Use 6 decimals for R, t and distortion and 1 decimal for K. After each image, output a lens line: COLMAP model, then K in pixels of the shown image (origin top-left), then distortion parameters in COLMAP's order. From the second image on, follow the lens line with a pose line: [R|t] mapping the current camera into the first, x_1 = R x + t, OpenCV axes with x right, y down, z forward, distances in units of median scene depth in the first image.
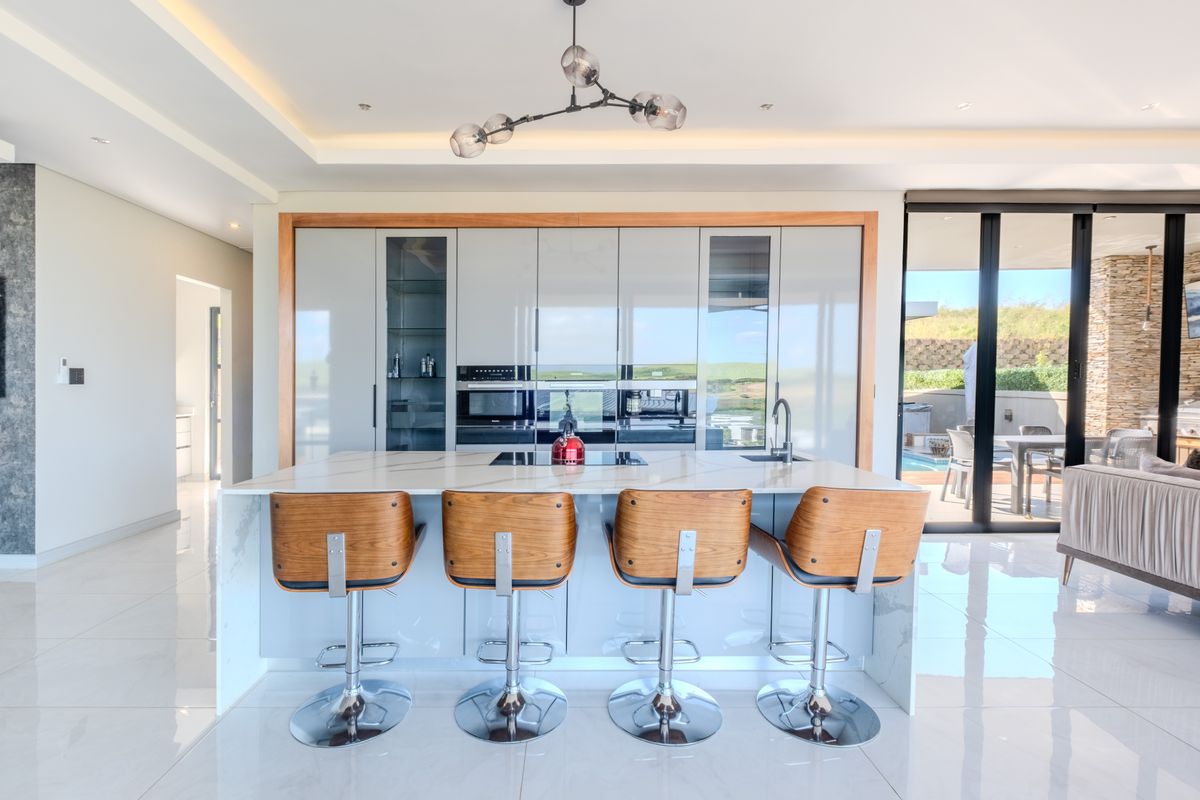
lens RADIAL K [[535.5, 0, 599.8], [0, 535.5, 403.1], [0, 0, 1]] dist [0.000733, -0.000073]
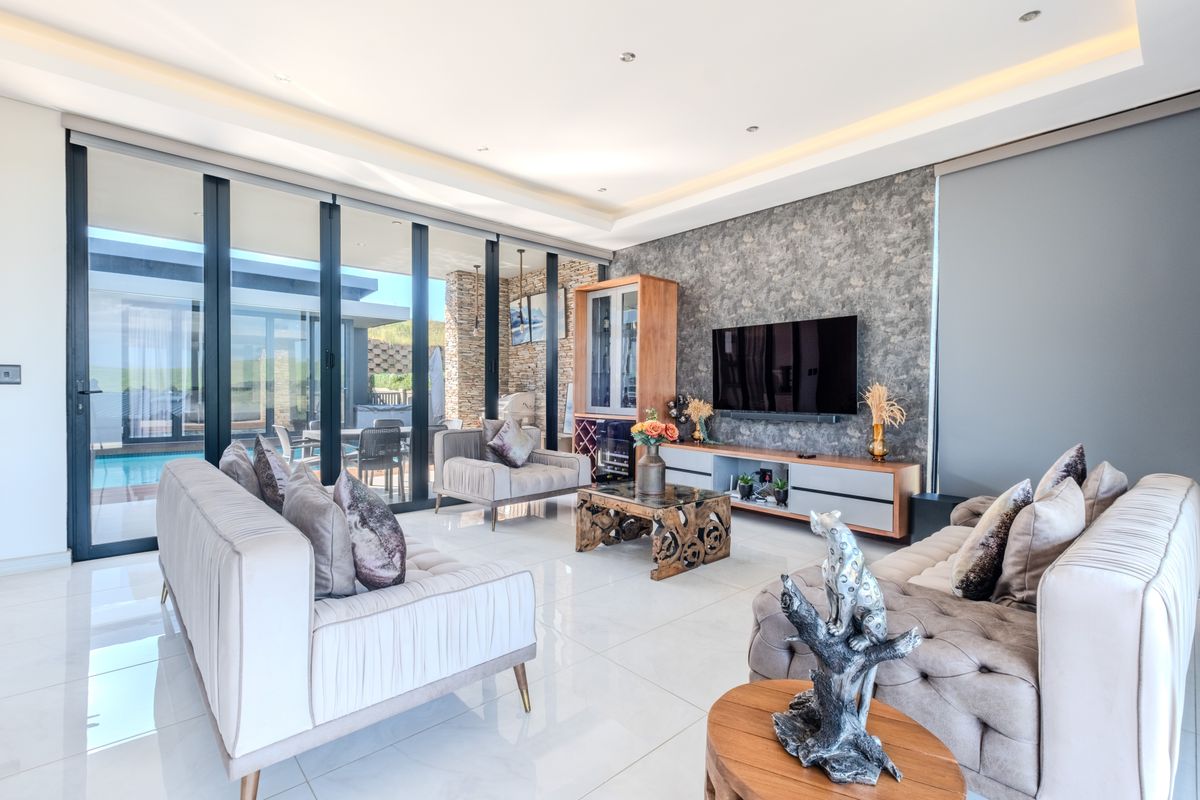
lens RADIAL K [[535.5, 0, 598.9], [0, 535.5, 405.6], [0, 0, 1]] dist [0.000733, -0.000073]
pose [[0.725152, -0.021773, 0.688244, 0.546943], [0.019724, 0.999747, 0.010846, 0.014109], [-0.688306, 0.005710, 0.725398, -0.065378]]
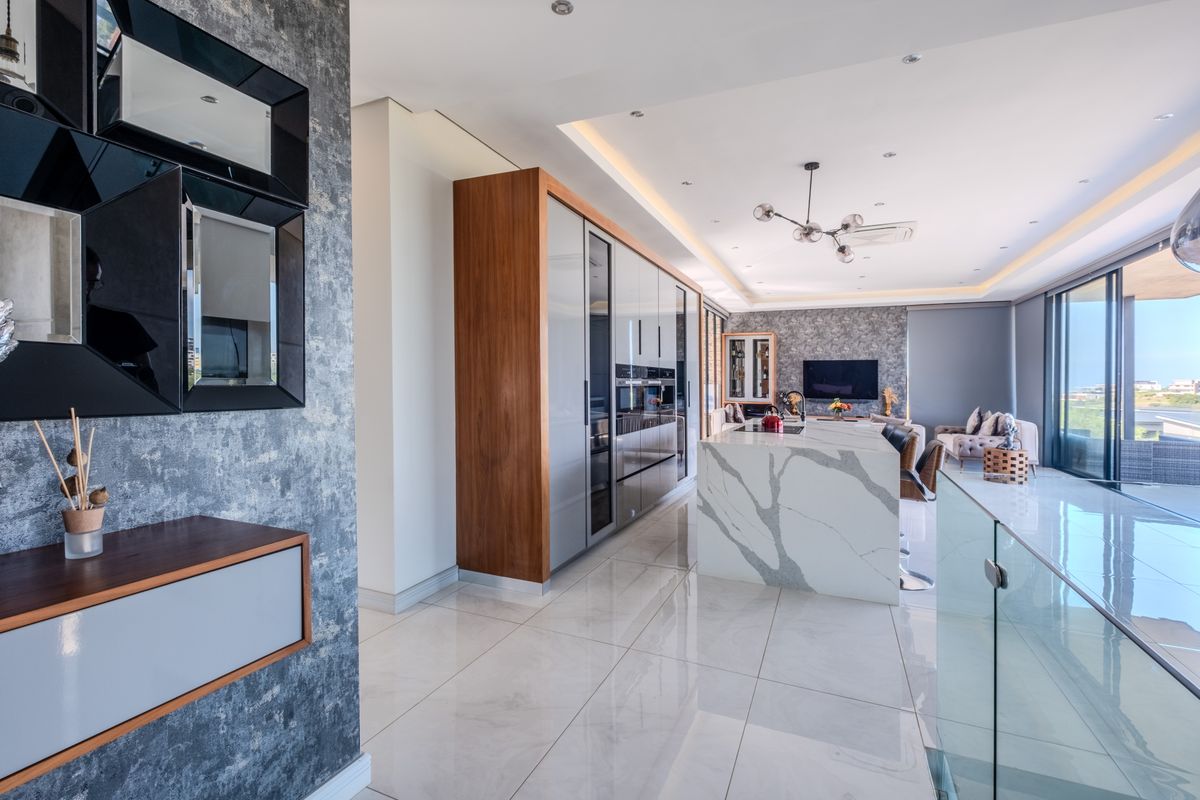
lens RADIAL K [[535.5, 0, 599.2], [0, 535.5, 387.1], [0, 0, 1]] dist [0.000733, -0.000073]
pose [[0.385704, -0.002306, 0.922620, -1.297864], [0.013374, 0.999906, -0.003091, -0.019106], [-0.922526, 0.013531, 0.385699, 0.595943]]
